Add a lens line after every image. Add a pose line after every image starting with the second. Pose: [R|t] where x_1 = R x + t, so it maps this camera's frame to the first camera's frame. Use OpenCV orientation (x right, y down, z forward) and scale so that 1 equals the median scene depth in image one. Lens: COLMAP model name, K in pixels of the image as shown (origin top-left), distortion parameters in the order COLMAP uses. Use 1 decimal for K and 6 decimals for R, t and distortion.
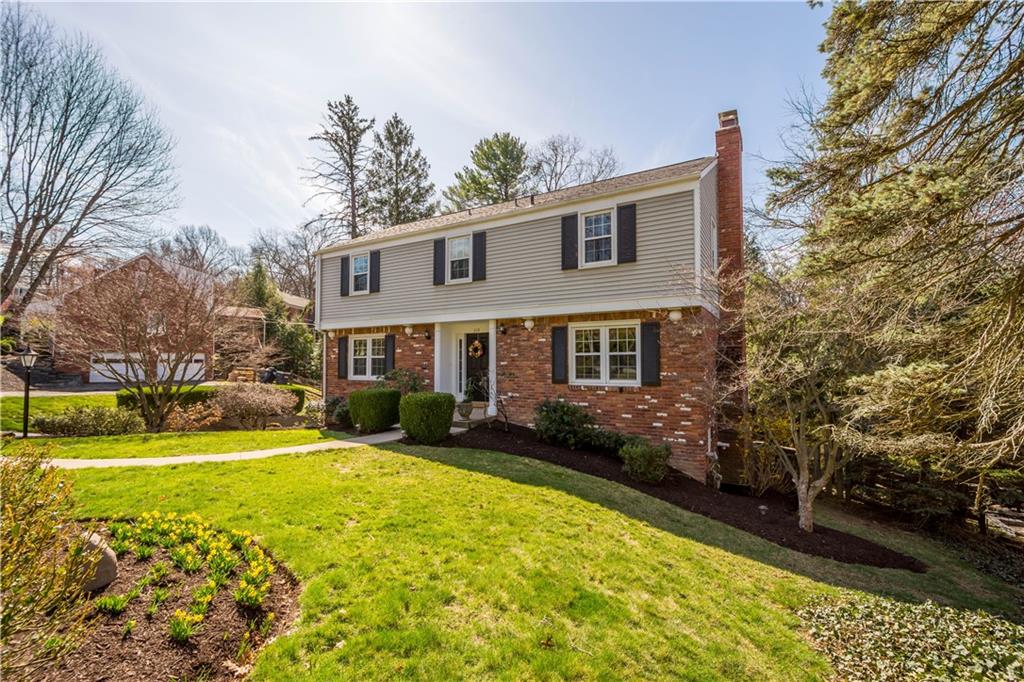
lens RADIAL K [[446.6, 0, 518.4], [0, 446.6, 342.3], [0, 0, 1]] dist [0.004771, -0.000033]
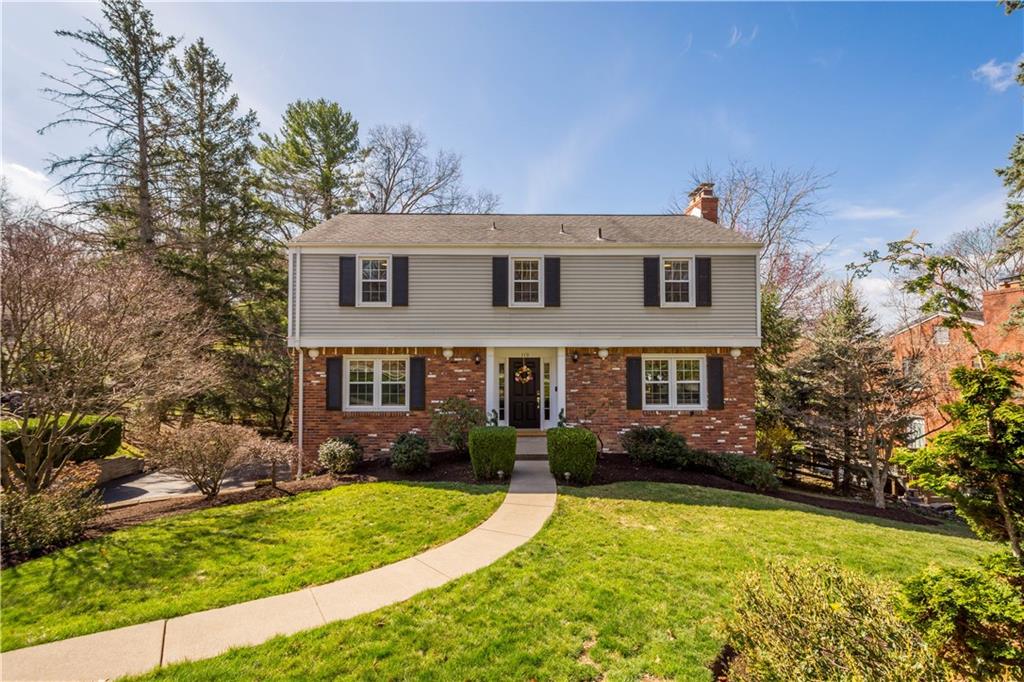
lens RADIAL K [[446.6, 0, 517.1], [0, 446.6, 344.7], [0, 0, 1]] dist [0.004771, -0.000033]
pose [[0.852704, 0.014143, 0.522203, -0.701631], [-0.026737, 0.999505, 0.016589, -0.073861], [-0.521709, -0.028108, 0.852660, 0.215266]]
